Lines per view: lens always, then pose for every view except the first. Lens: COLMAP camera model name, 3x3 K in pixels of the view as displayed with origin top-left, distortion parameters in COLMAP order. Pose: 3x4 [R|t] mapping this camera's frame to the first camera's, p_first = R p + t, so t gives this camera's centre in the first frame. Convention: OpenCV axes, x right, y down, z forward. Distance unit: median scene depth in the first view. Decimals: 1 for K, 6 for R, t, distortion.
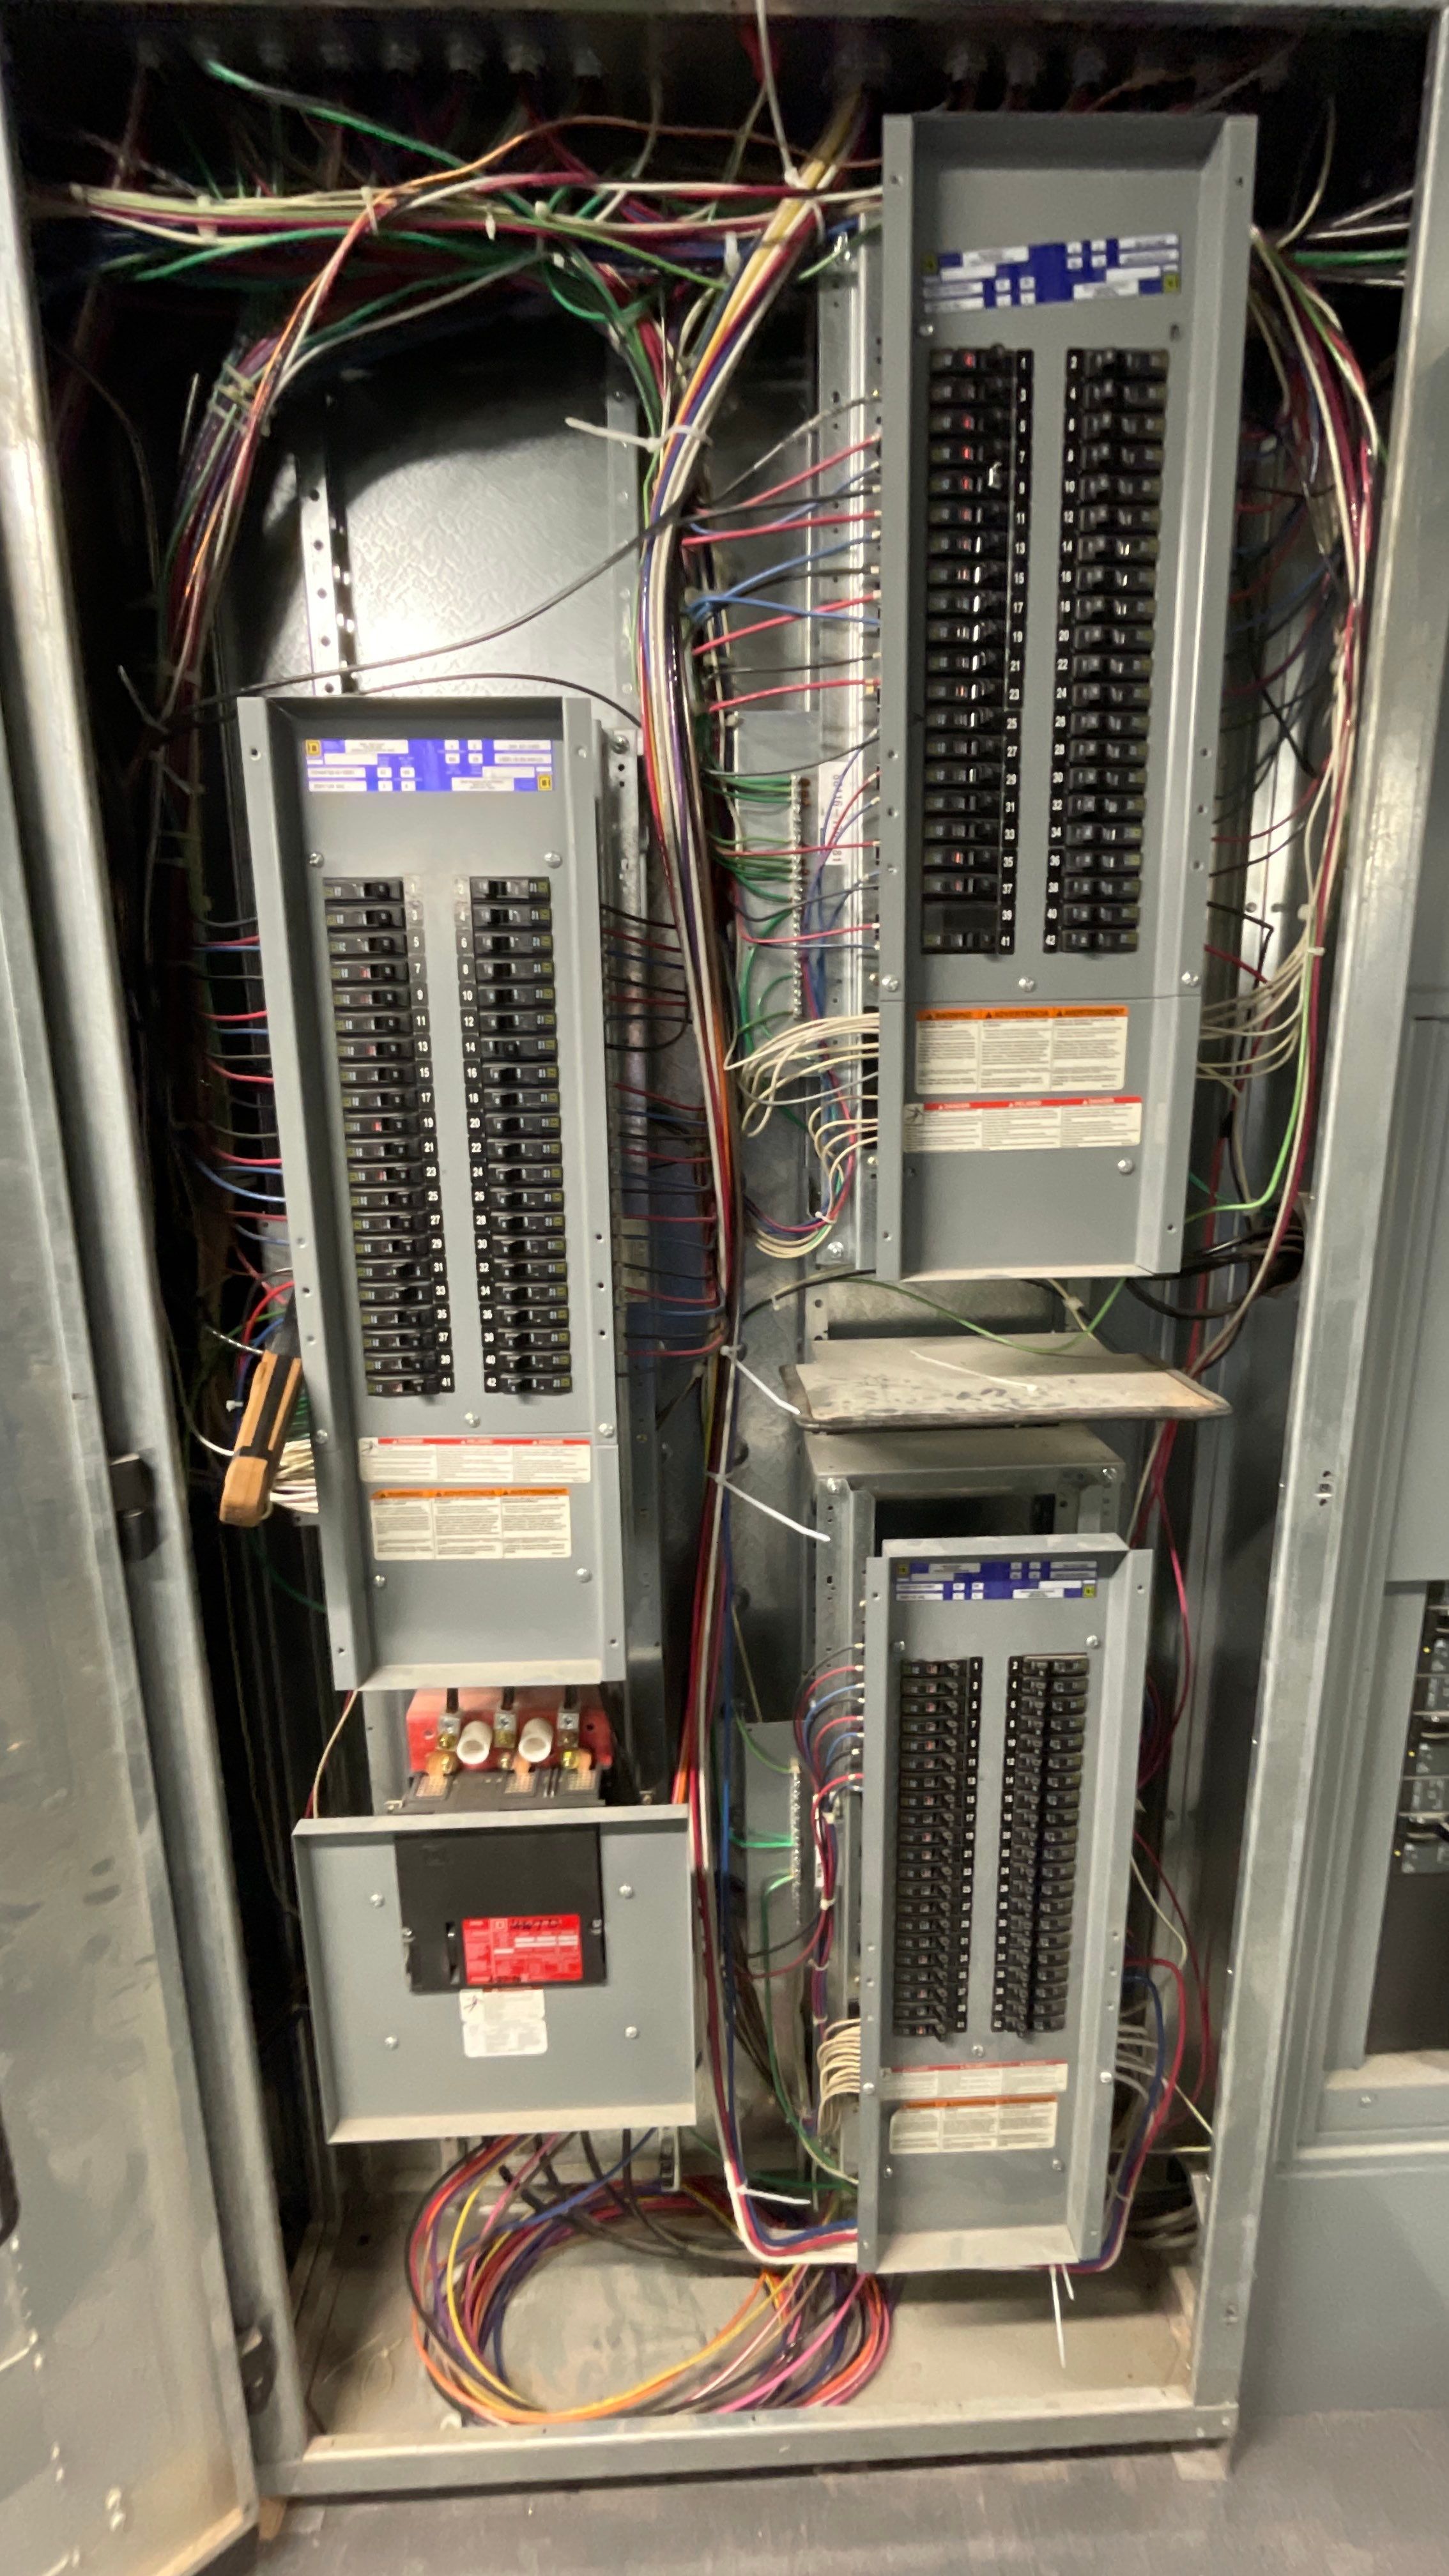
lens RADIAL K [[1038.0, 0, 724.5], [0, 1038.0, 1288.0], [0, 0, 1]] dist [-0.002343, -0.000948]
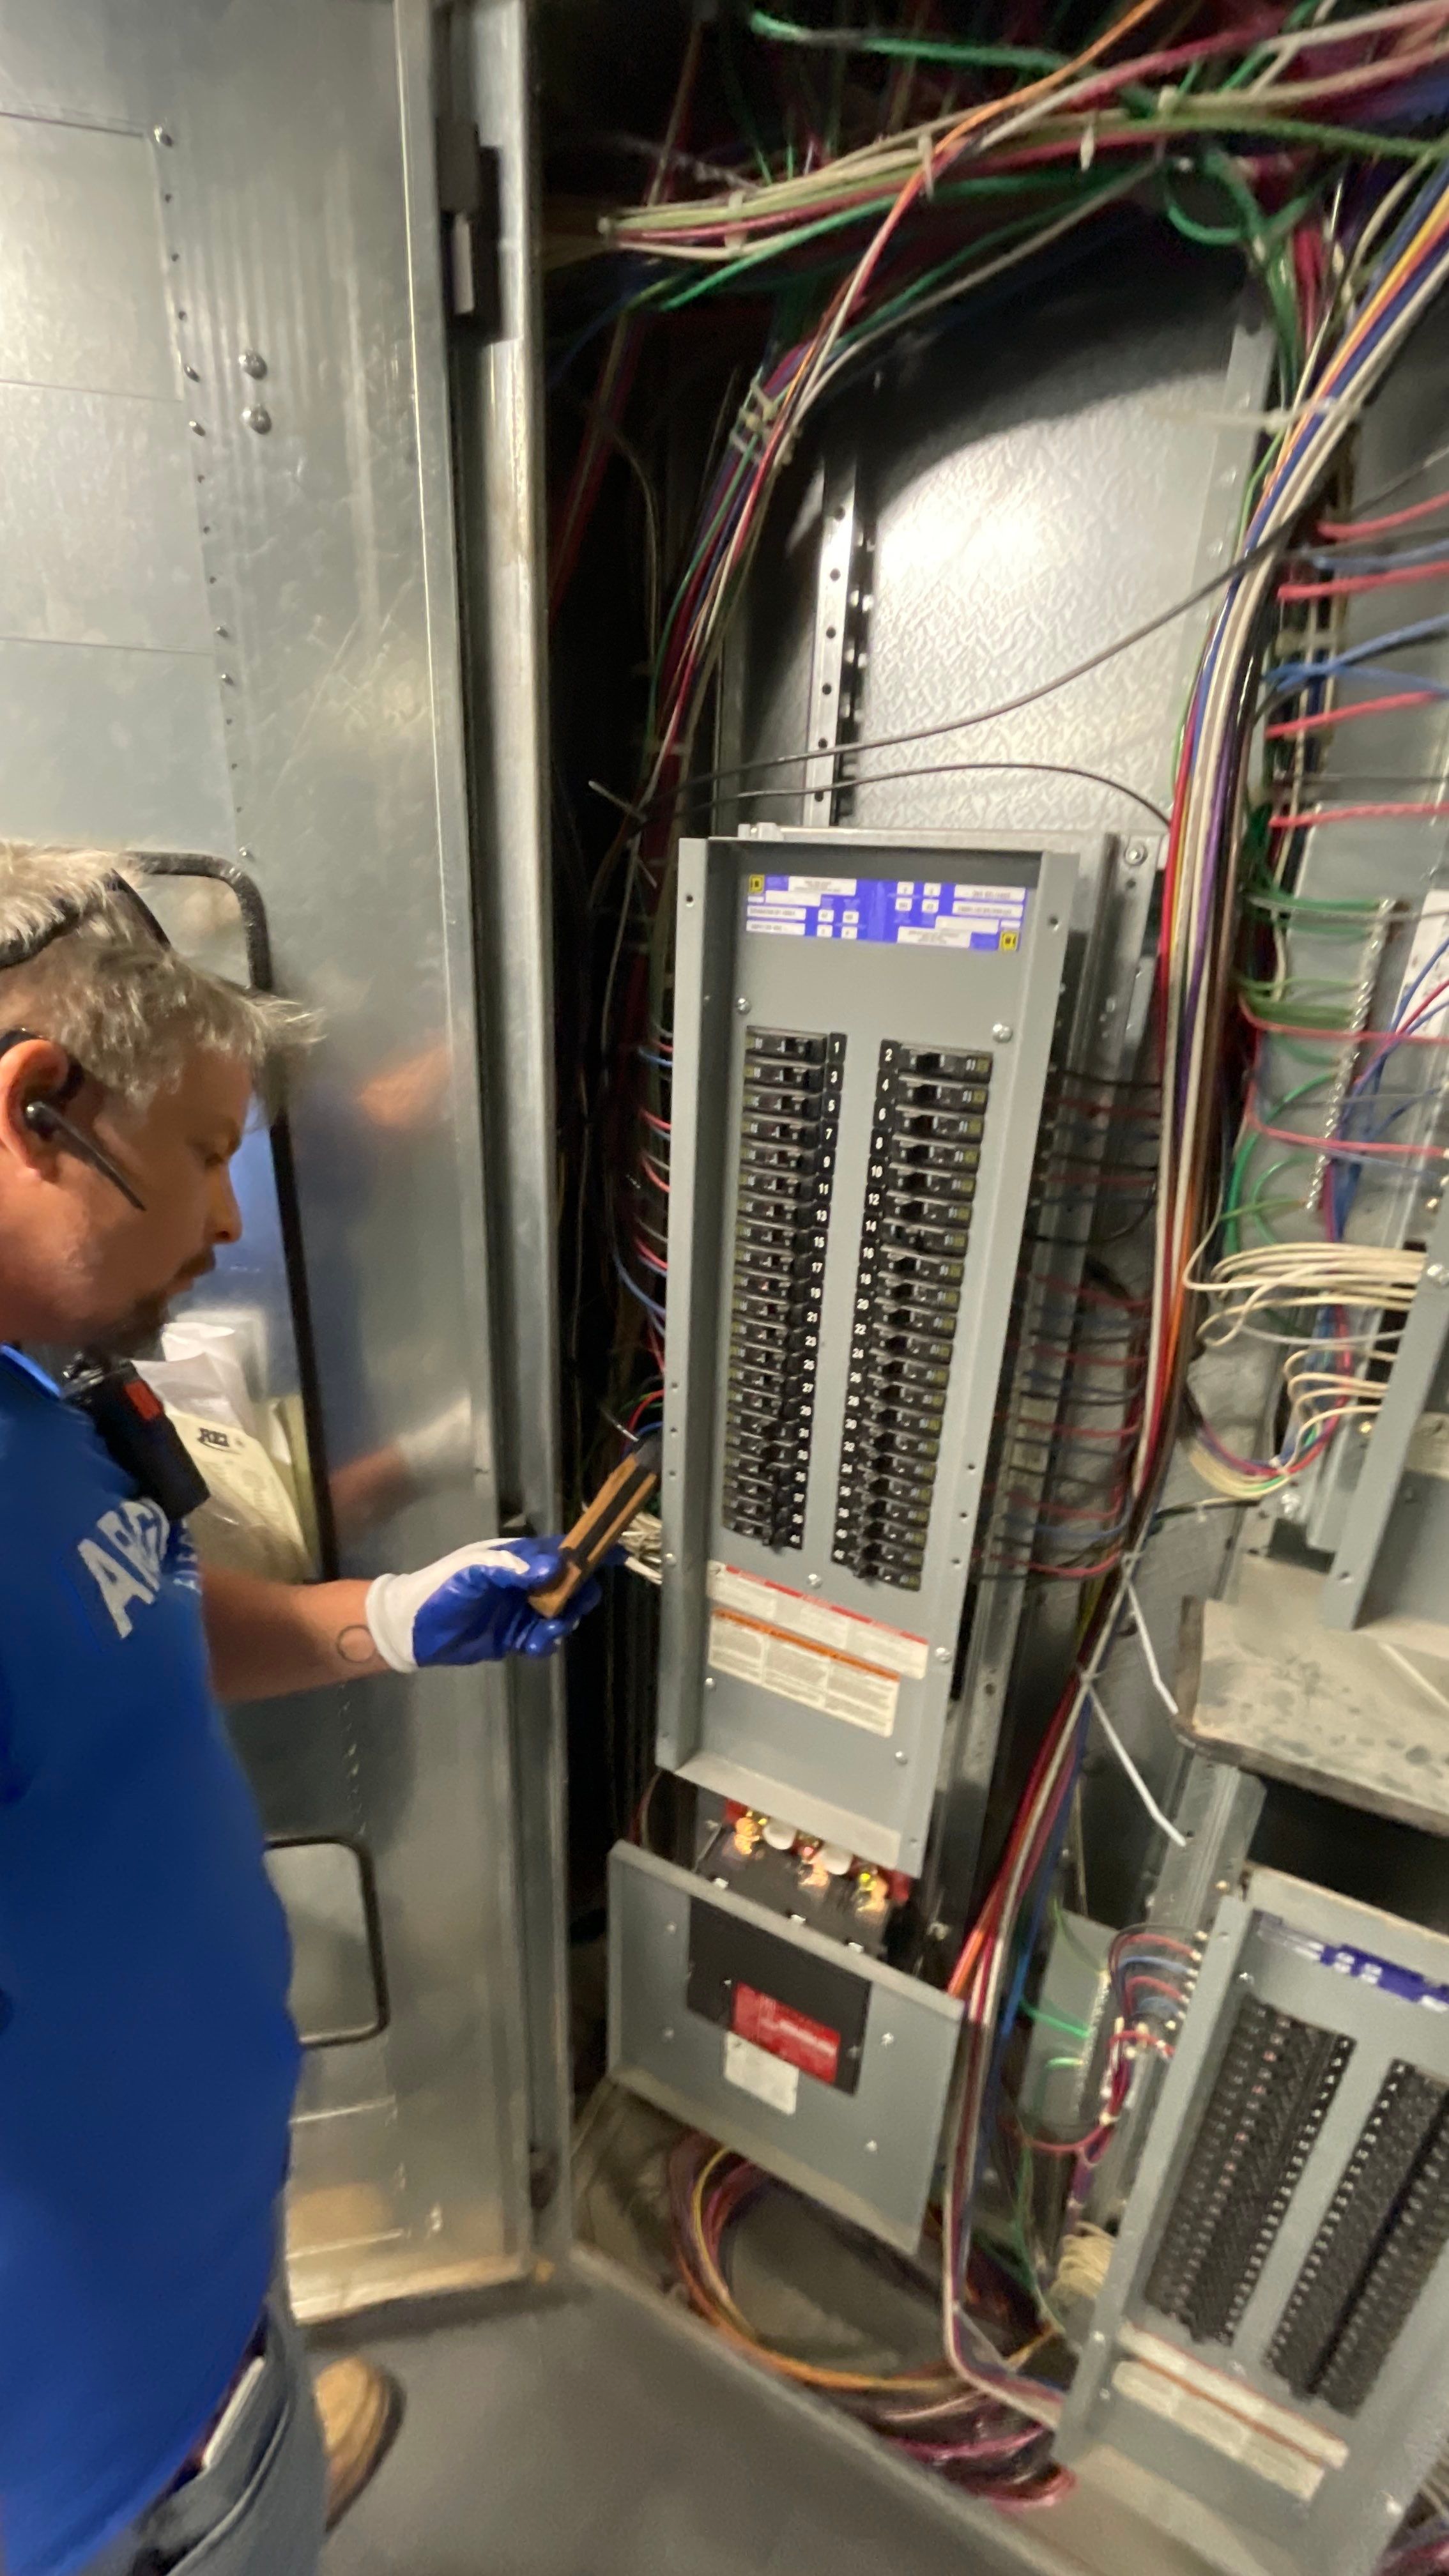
lens RADIAL K [[1017.1, 0, 754.0], [0, 1017.1, 1287.1], [0, 0, 1]] dist [-0.001858, -0.000381]
pose [[0.882934, 0.225982, -0.411534, 0.033417], [-0.162577, 0.969472, 0.183555, -0.311393], [0.440451, -0.095161, 0.892719, 0.172189]]
